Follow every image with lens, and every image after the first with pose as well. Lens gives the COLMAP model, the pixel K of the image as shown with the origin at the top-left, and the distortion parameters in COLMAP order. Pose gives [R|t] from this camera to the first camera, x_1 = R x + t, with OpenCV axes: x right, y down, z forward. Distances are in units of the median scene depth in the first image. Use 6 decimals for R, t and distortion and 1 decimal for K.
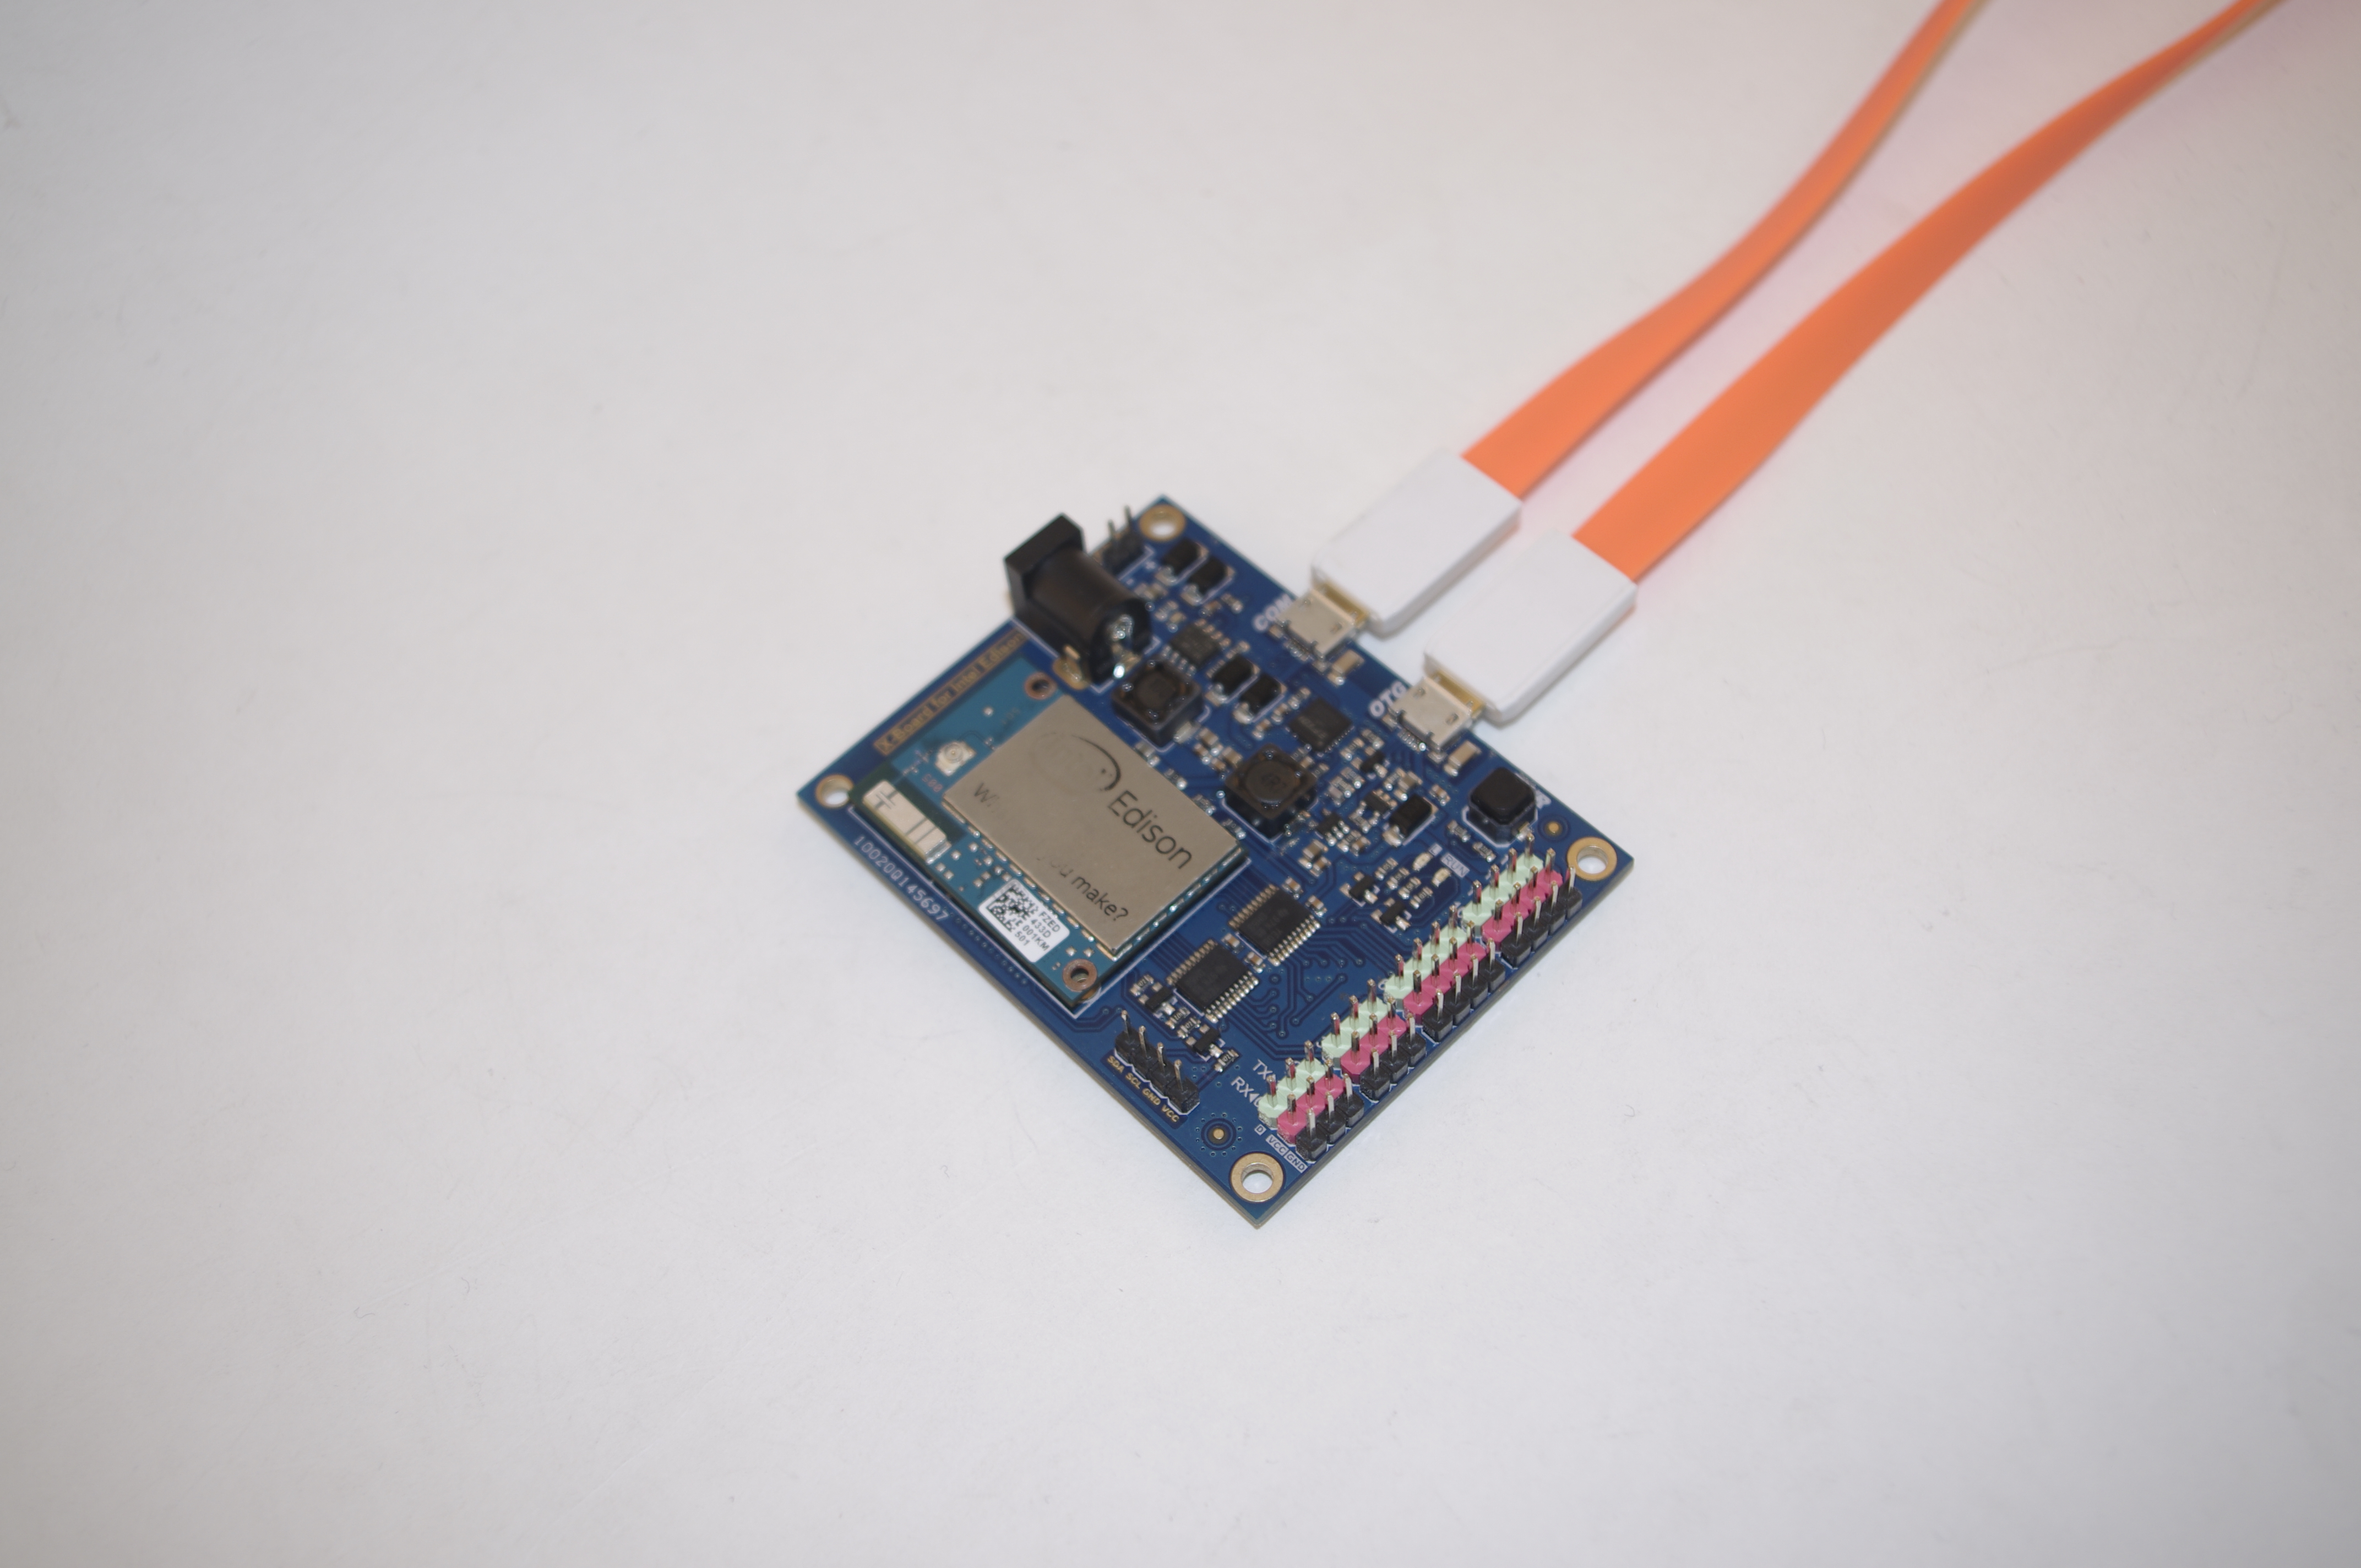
lens RADIAL K [[2611.9, 0, 1180.5], [0, 2611.9, 784.0], [0, 0, 1]] dist [-0.003877, -0.000200]
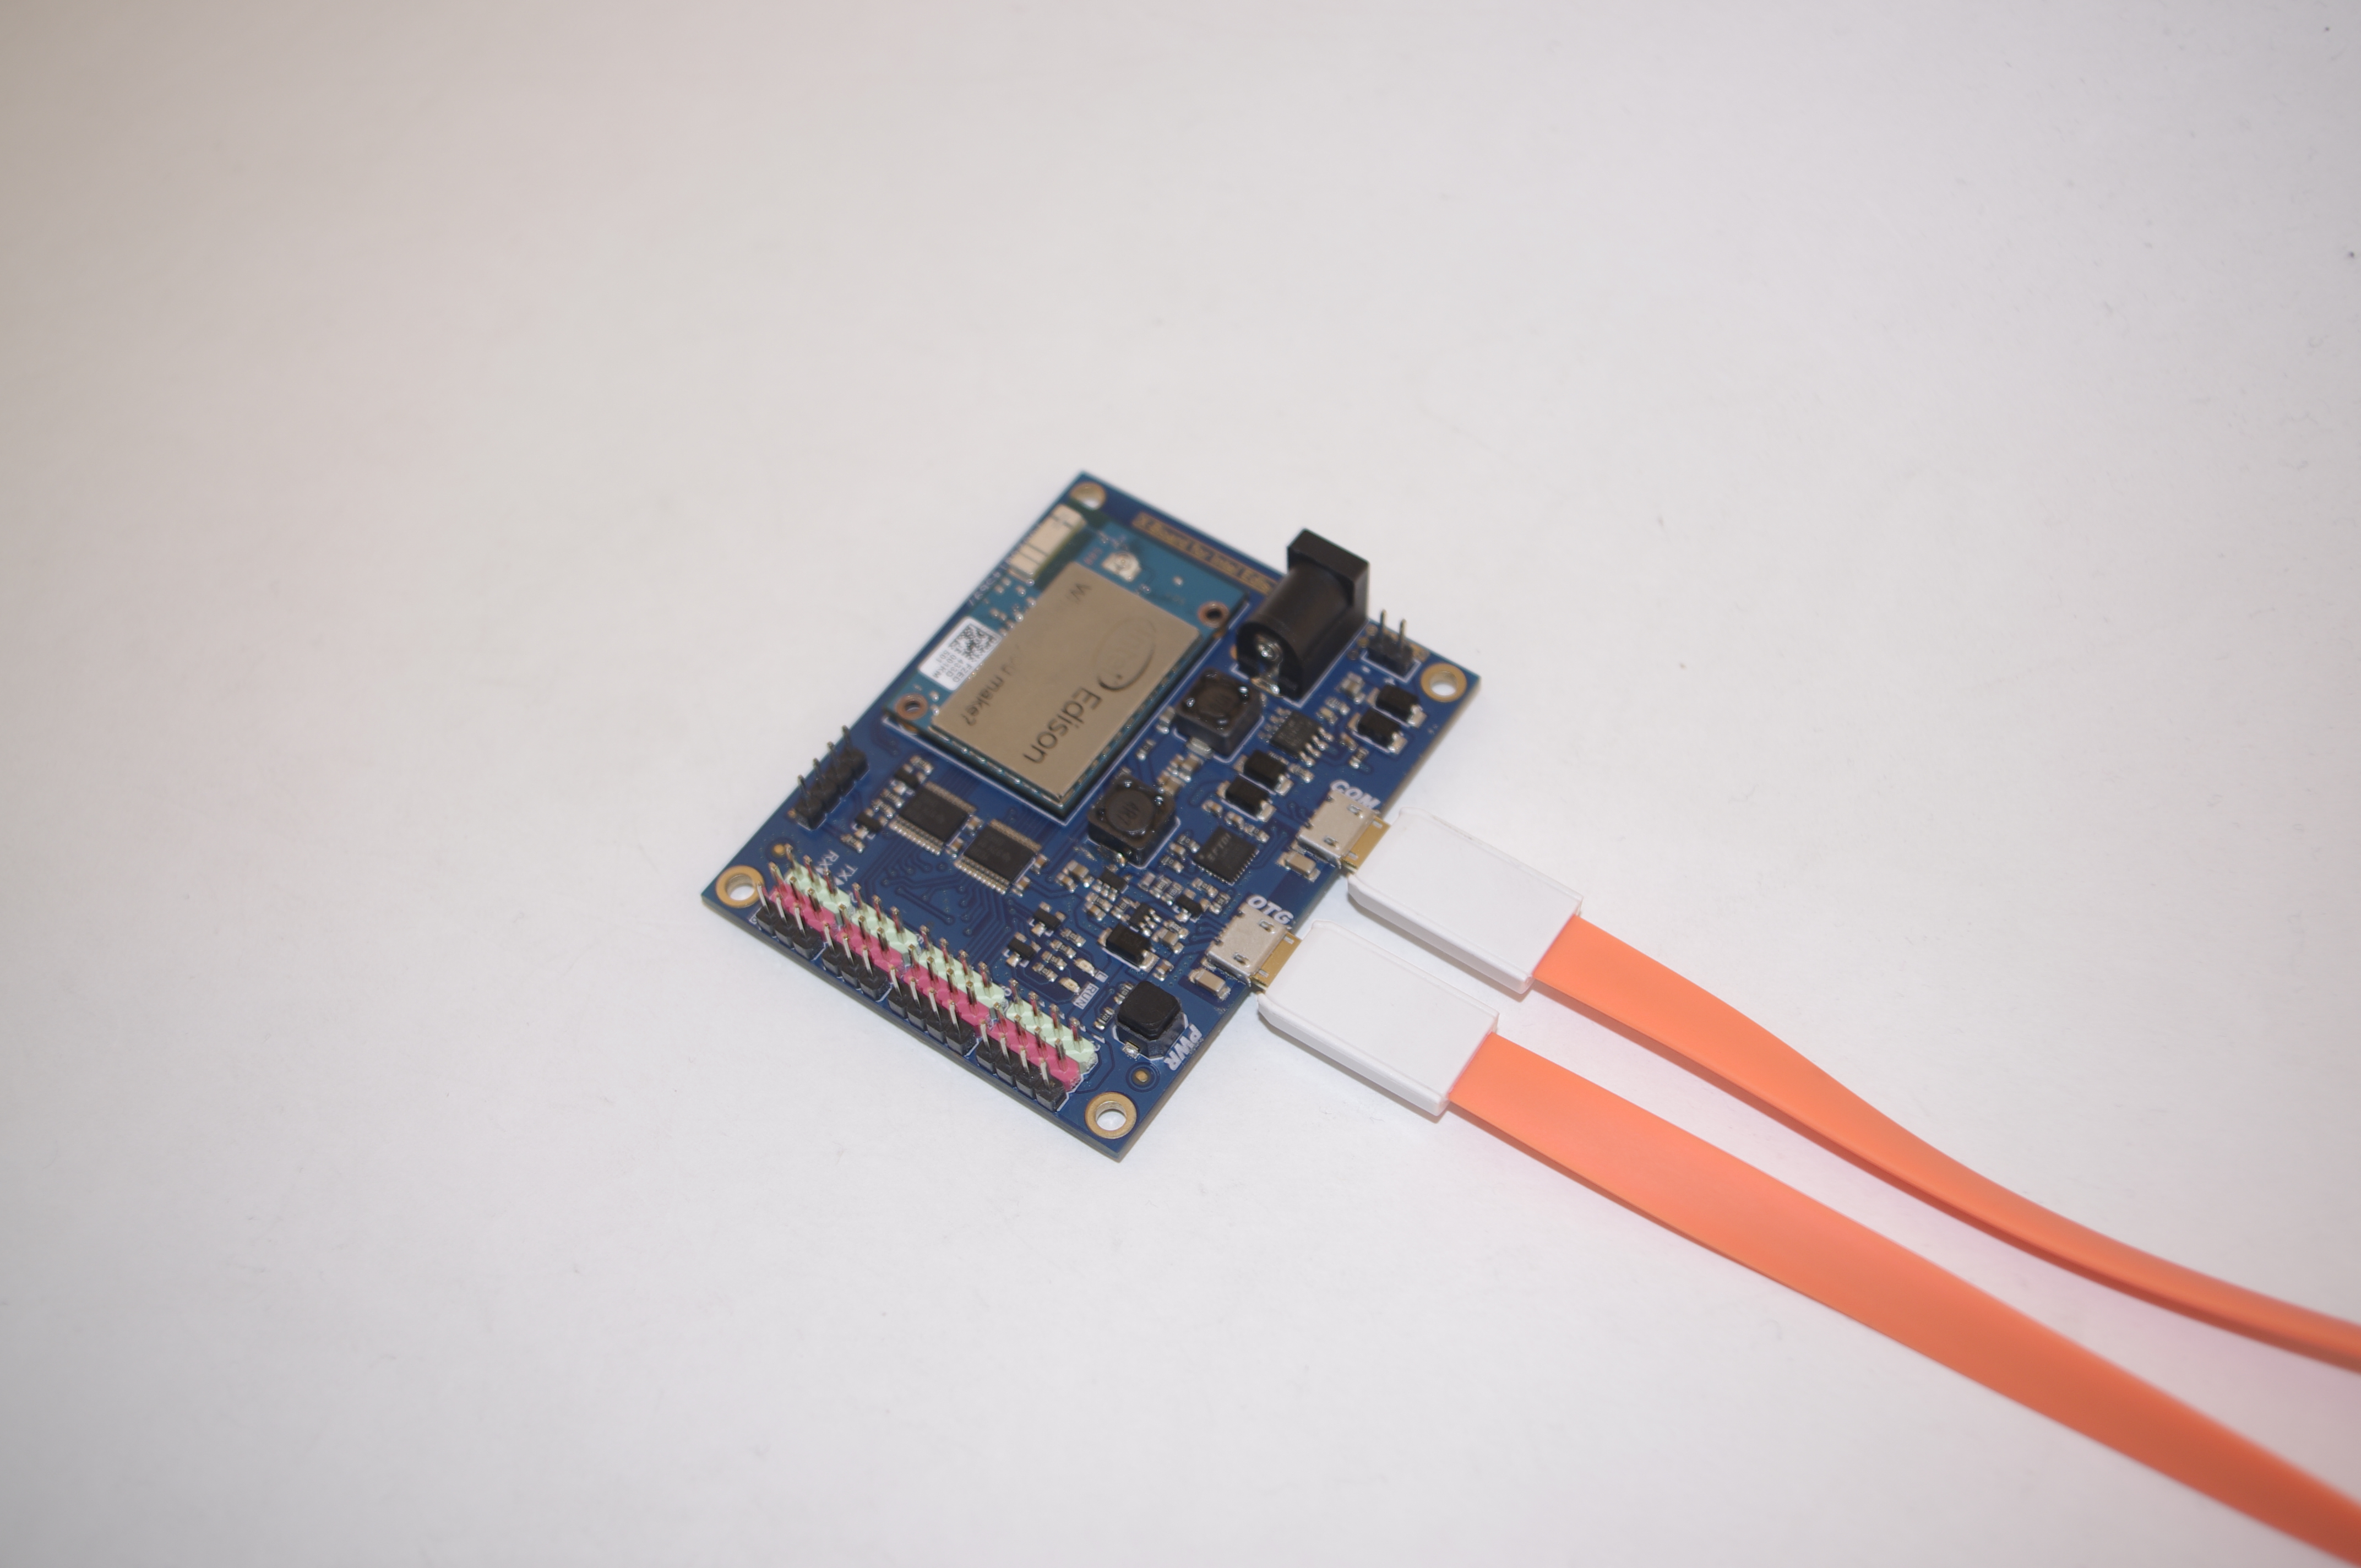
lens RADIAL K [[2611.9, 0, 1180.5], [0, 2611.9, 784.0], [0, 0, 1]] dist [-0.003877, -0.000200]
pose [[0.196104, 0.856734, -0.477022, 0.519837], [-0.823584, 0.407935, 0.394079, -0.426802], [0.532215, 0.315587, 0.785590, 0.201803]]
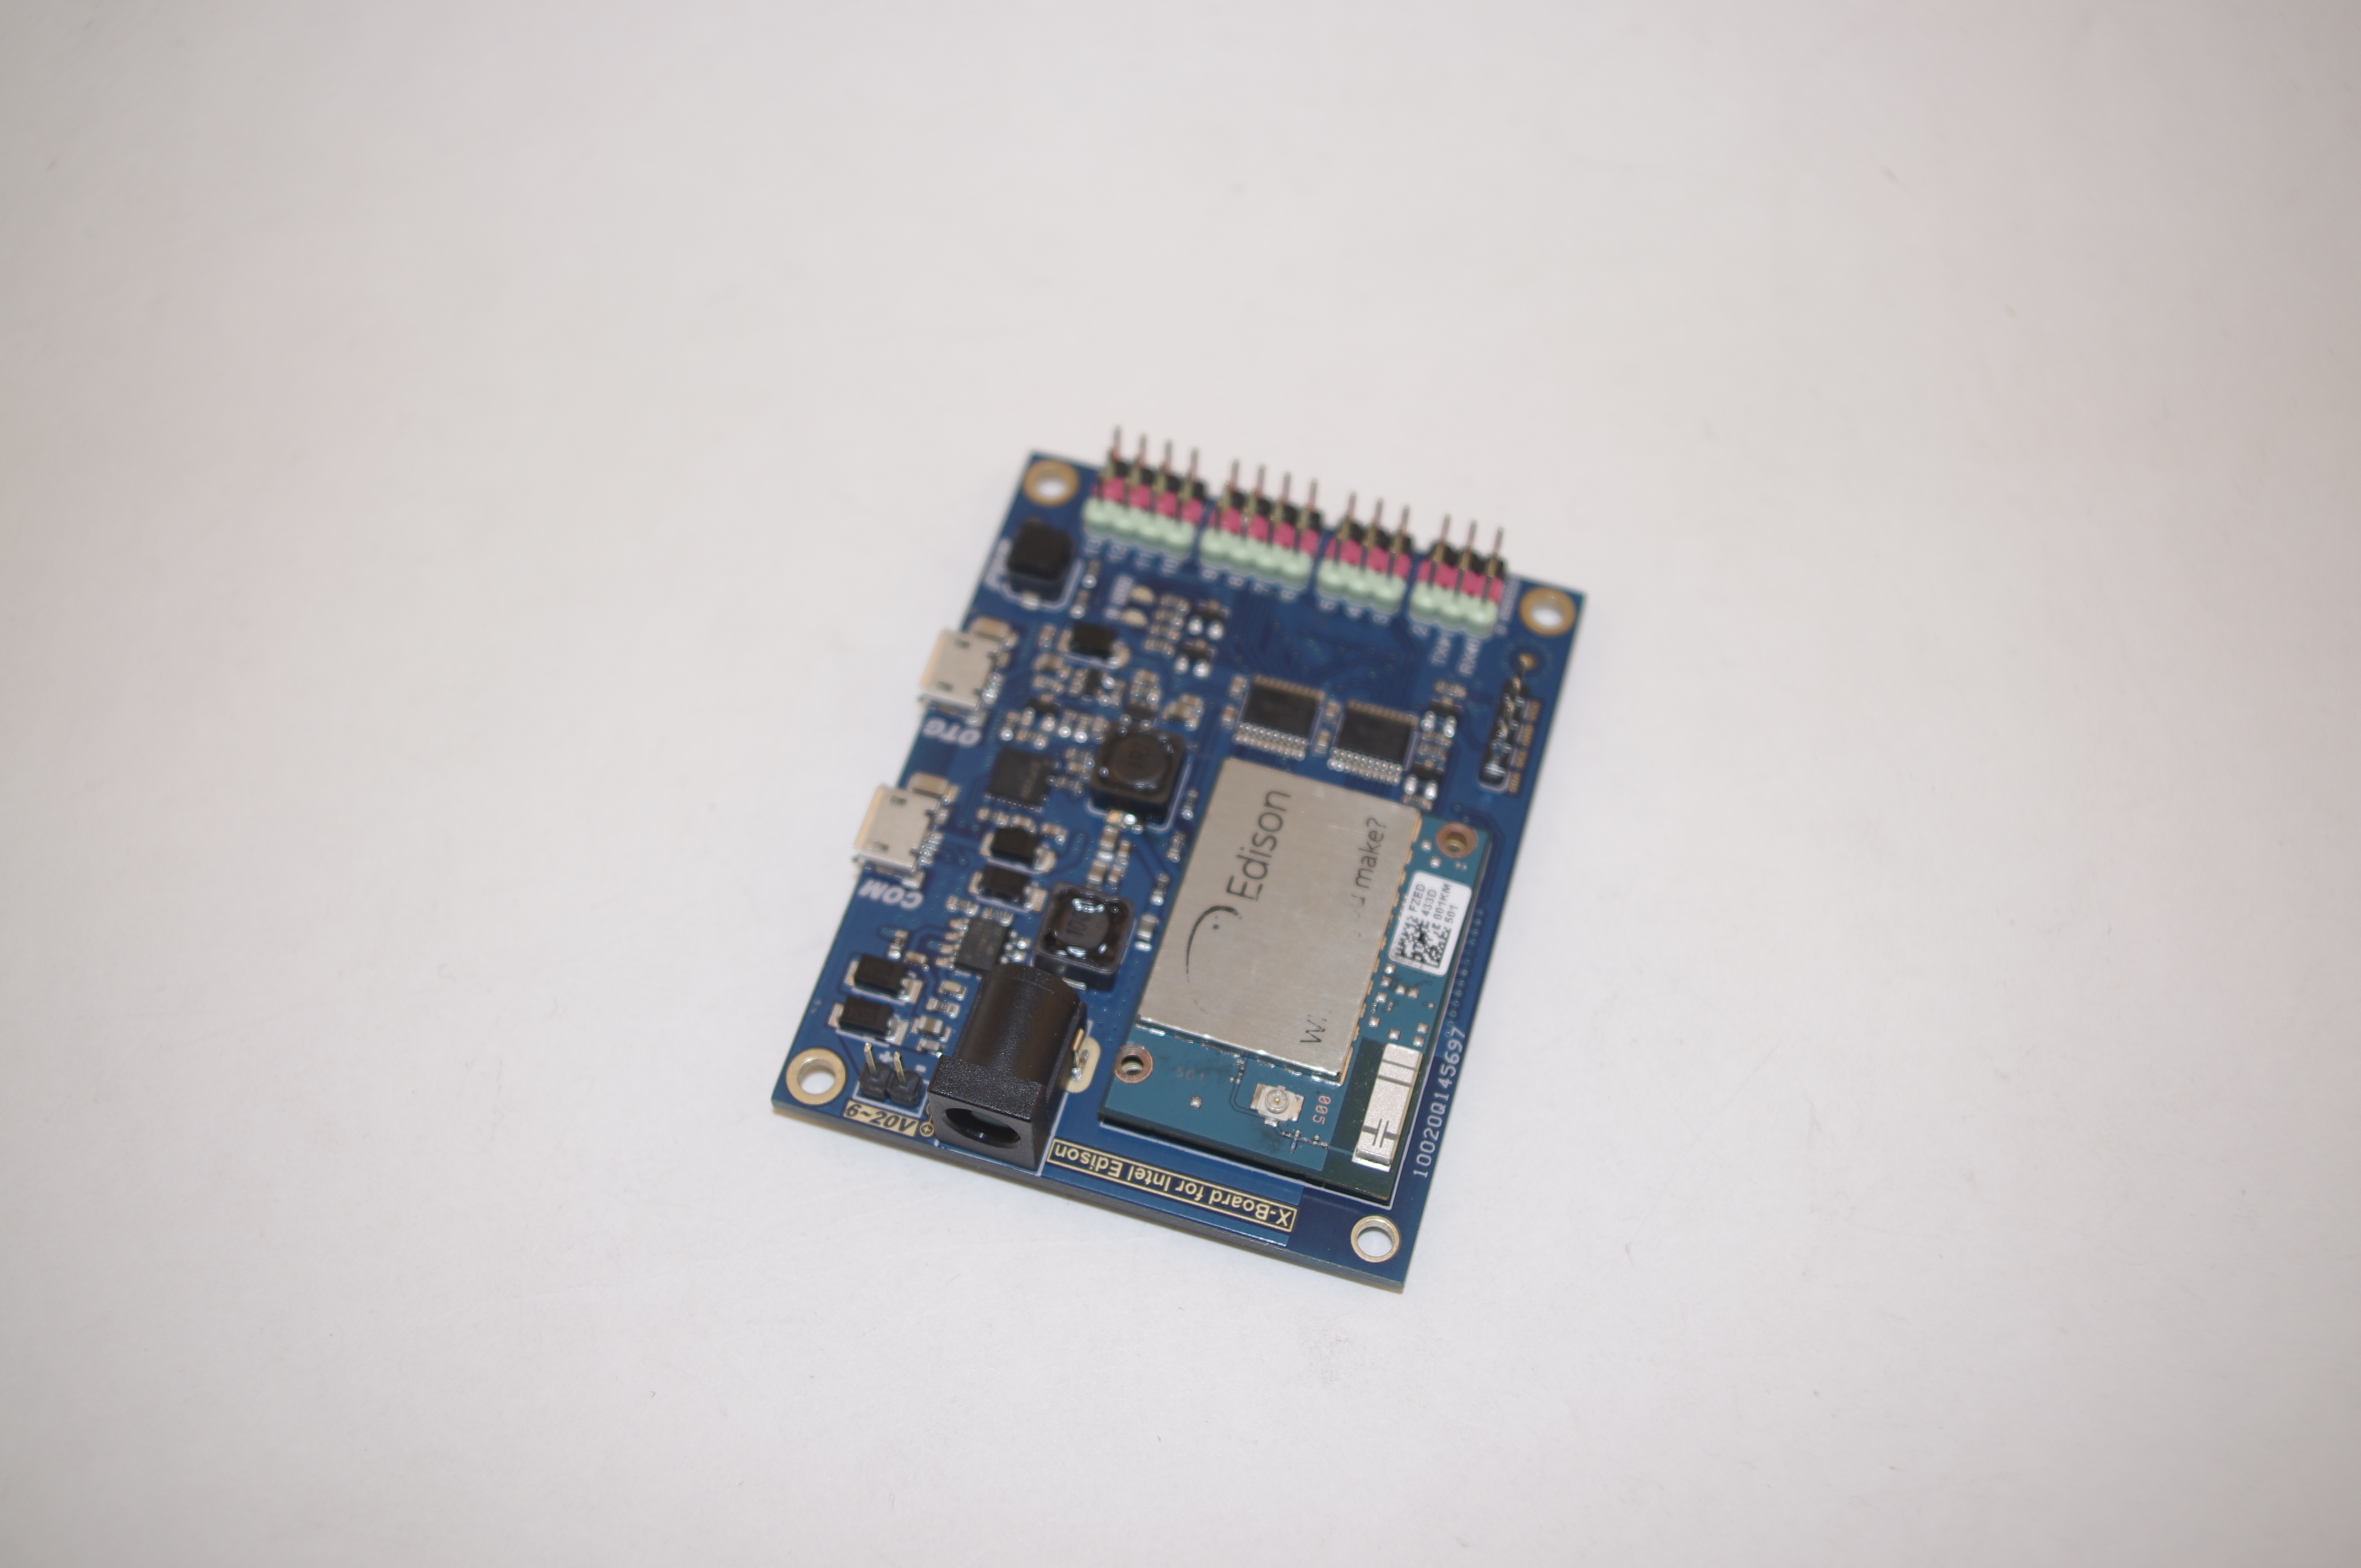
lens RADIAL K [[2611.9, 0, 1180.5], [0, 2611.9, 784.0], [0, 0, 1]] dist [-0.003877, -0.000200]
pose [[-0.486302, -0.733777, 0.474428, -0.382595], [0.754692, -0.079062, 0.651298, -0.546899], [-0.440398, 0.674775, 0.592224, 0.496822]]
